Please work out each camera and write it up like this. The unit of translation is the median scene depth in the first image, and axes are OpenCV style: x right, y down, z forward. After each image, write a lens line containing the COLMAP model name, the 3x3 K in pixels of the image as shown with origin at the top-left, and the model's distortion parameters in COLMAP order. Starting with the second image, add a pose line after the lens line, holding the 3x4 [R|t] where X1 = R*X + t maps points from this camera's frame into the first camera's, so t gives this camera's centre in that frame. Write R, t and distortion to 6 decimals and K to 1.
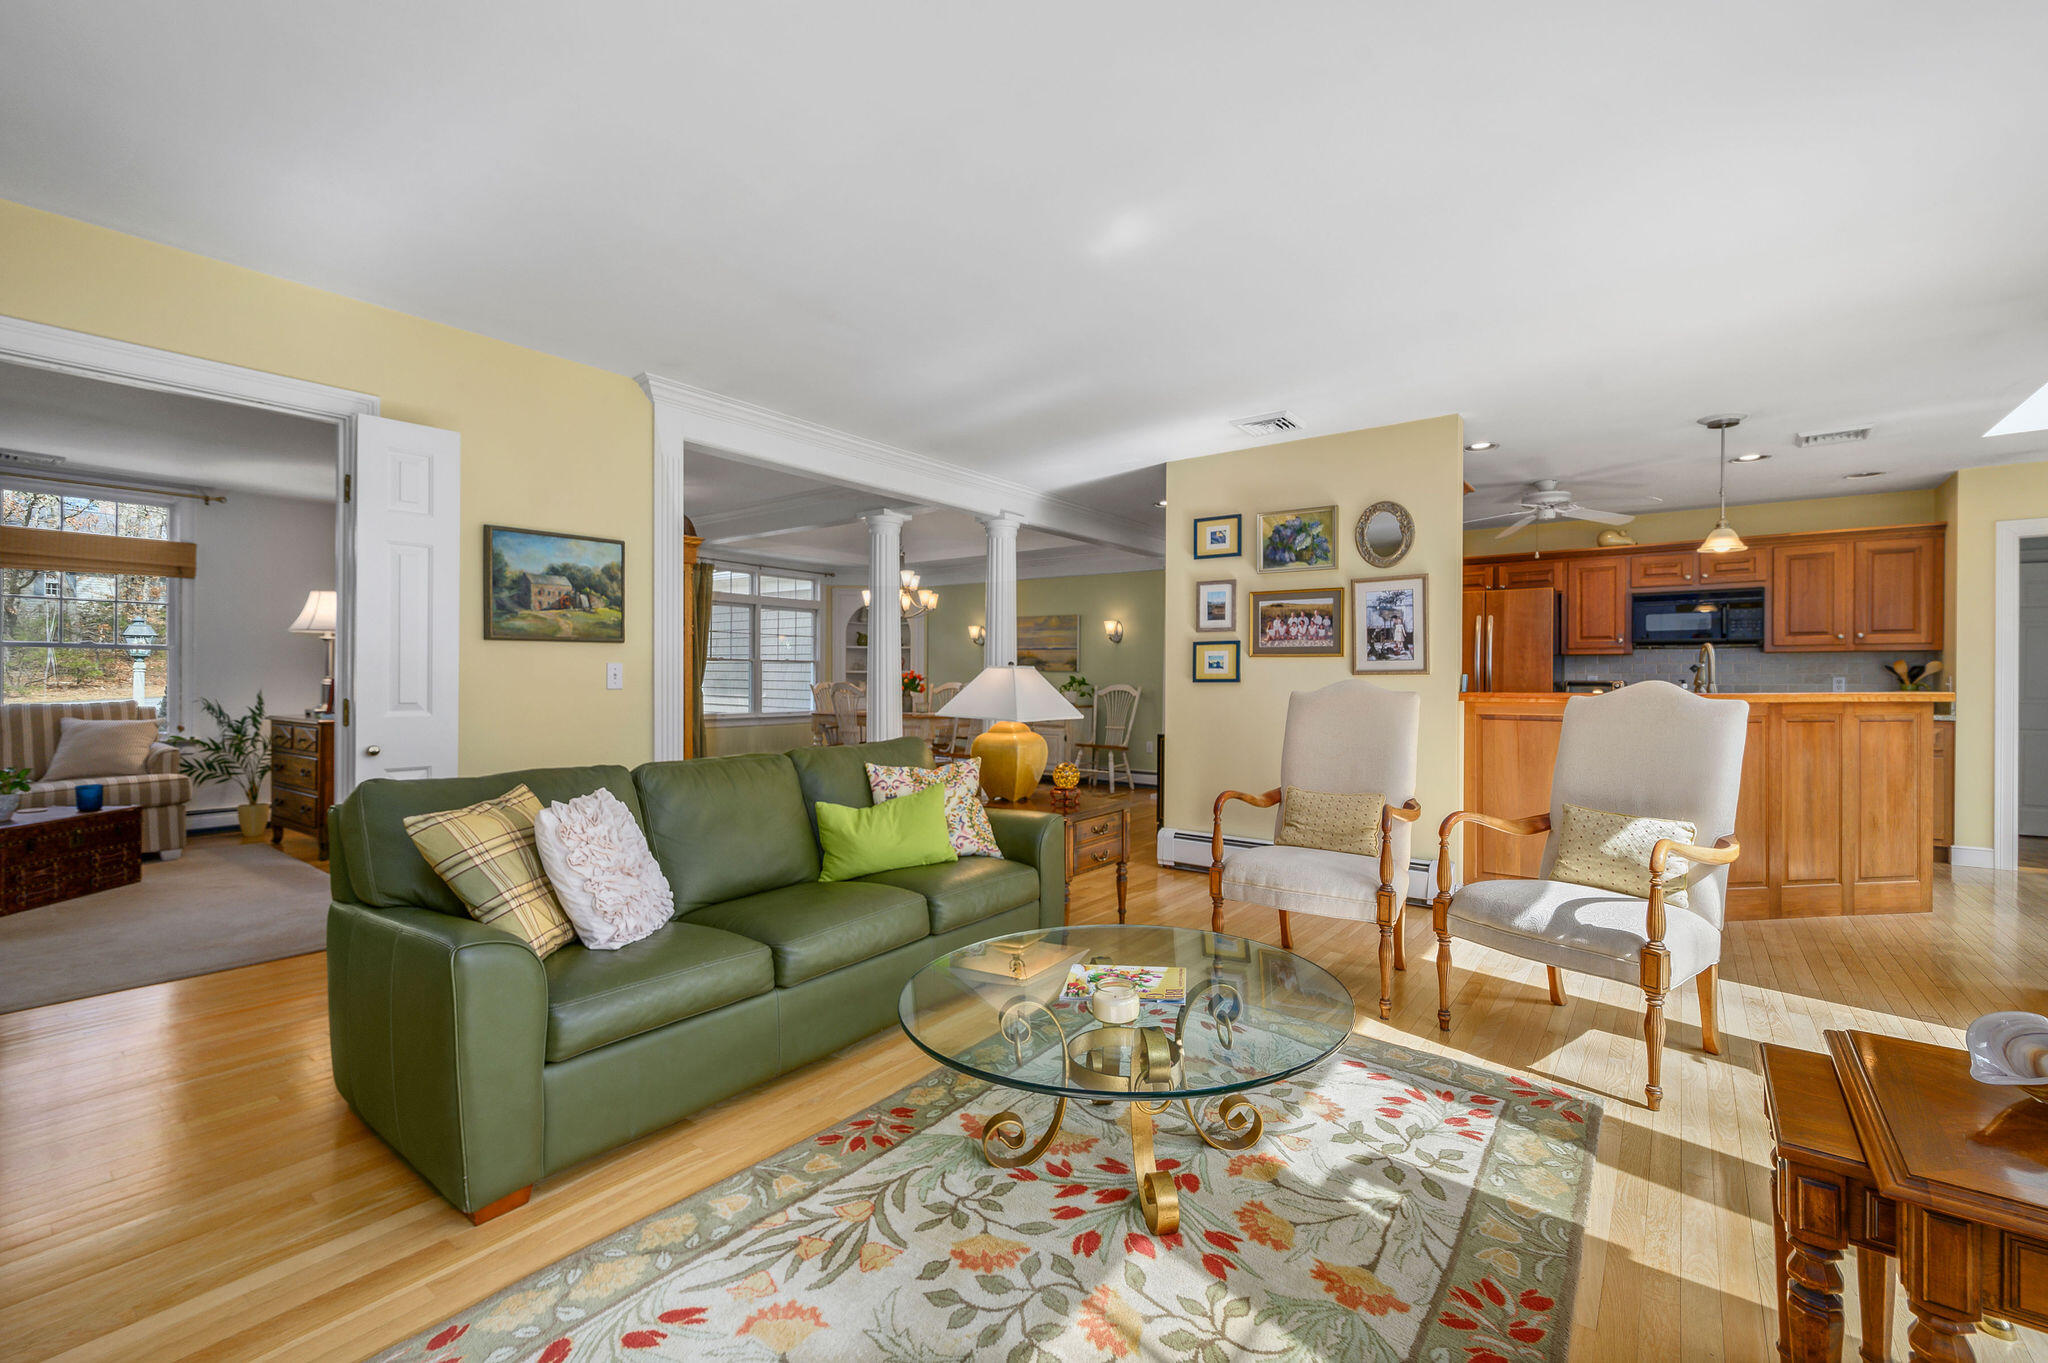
lens RADIAL K [[877.5, 0, 1024.2], [0, 877.5, 677.6], [0, 0, 1]] dist [-0.001776, -0.000281]
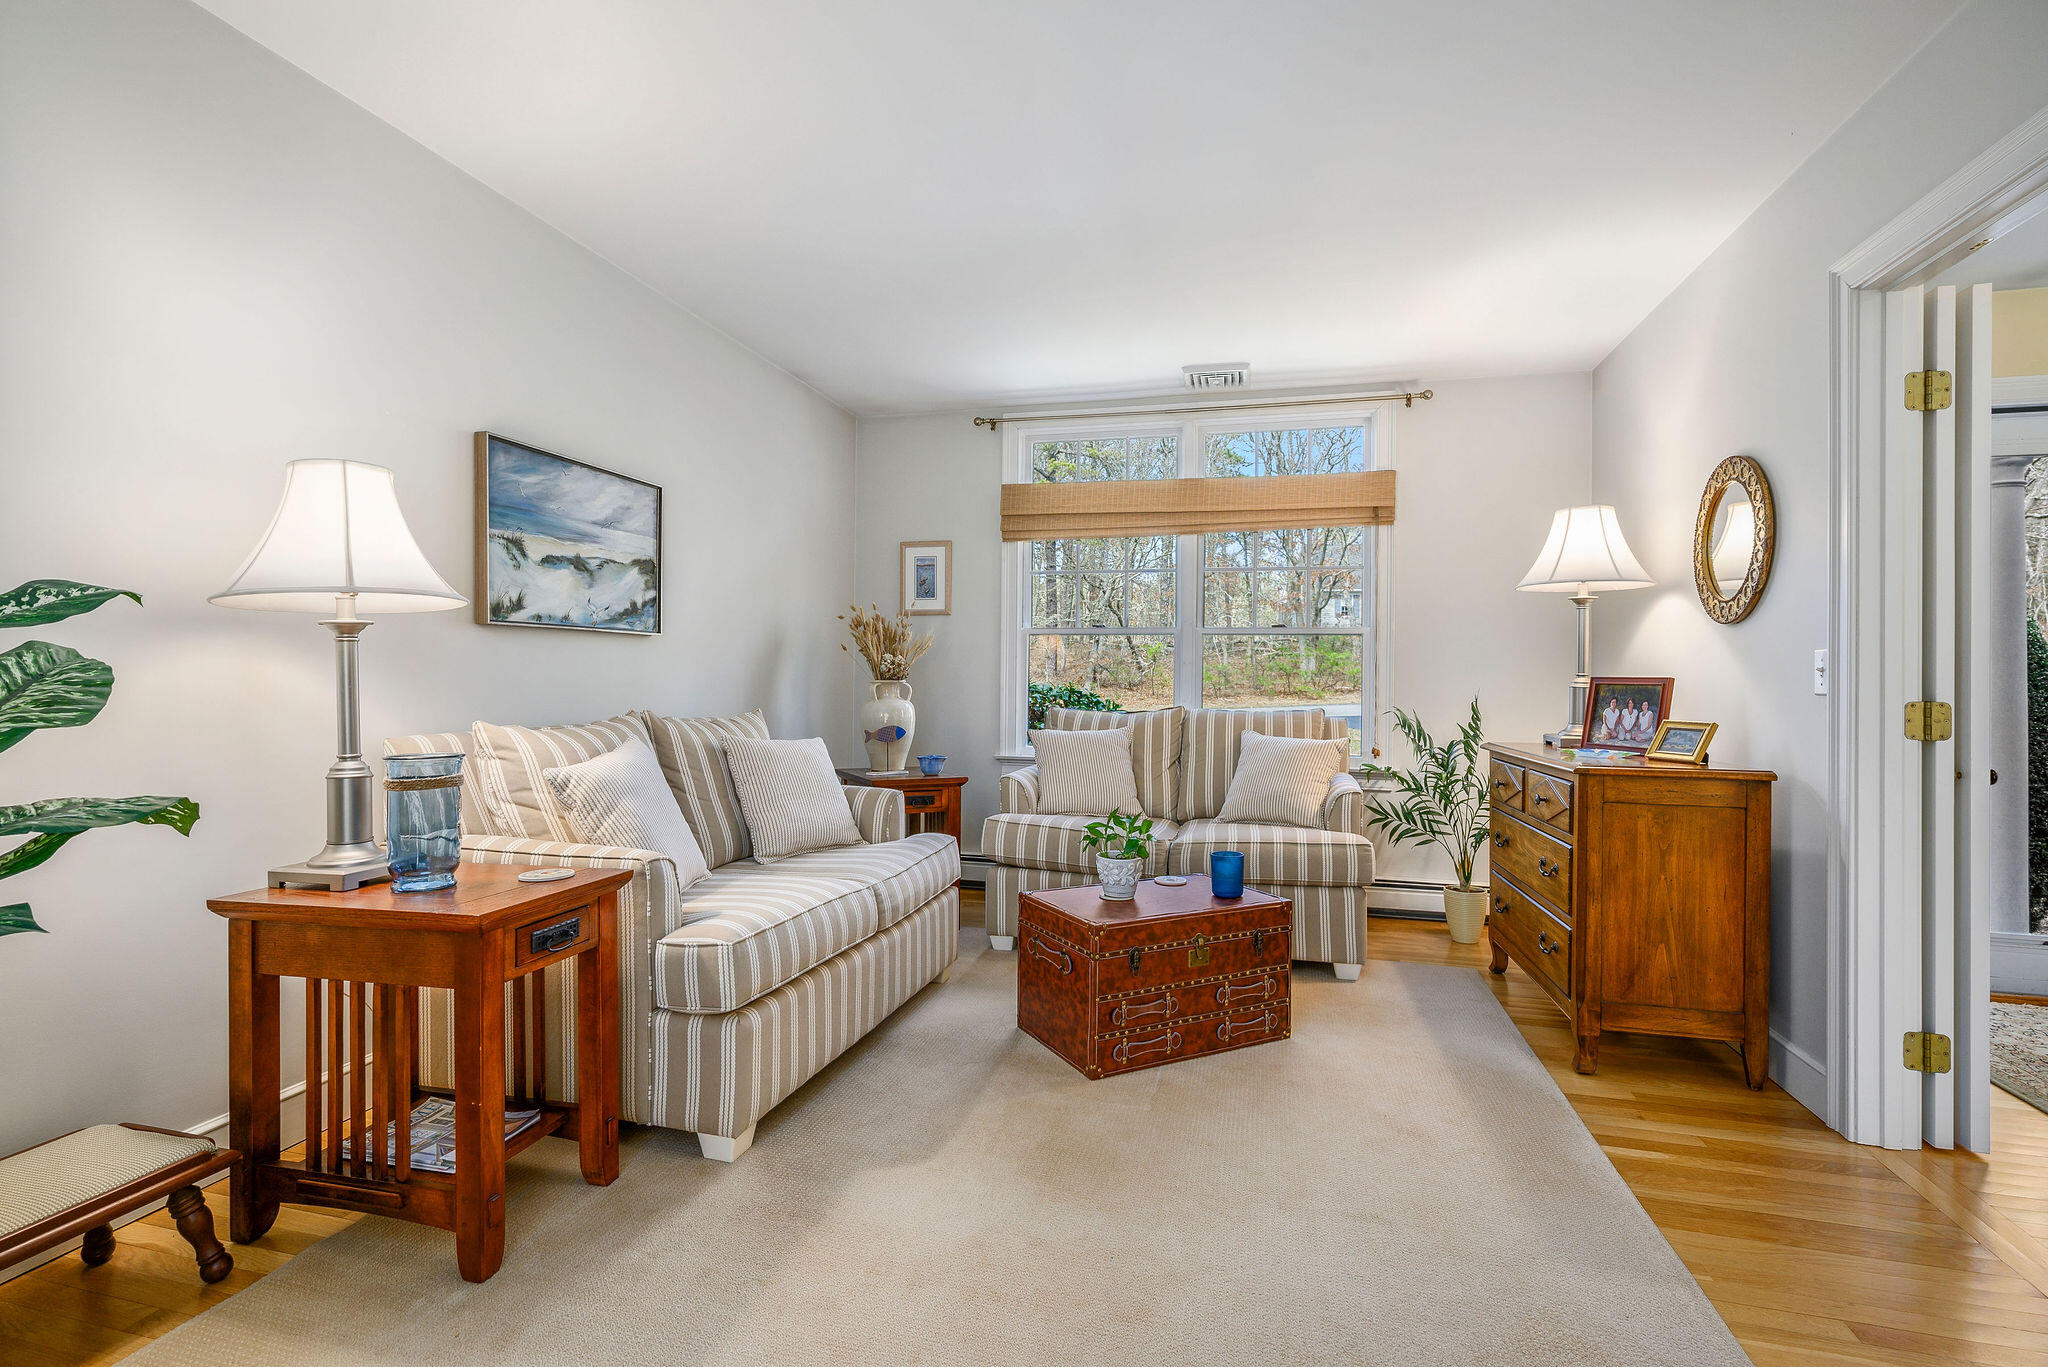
lens RADIAL K [[985.8, 0, 1027.8], [0, 985.8, 673.8], [0, 0, 1]] dist [-0.006067, -0.000255]
pose [[0.405246, -0.002944, -0.914203, -0.408507], [-0.008657, 0.999938, -0.007058, 0.006747], [0.914167, 0.010774, 0.405195, 0.479447]]
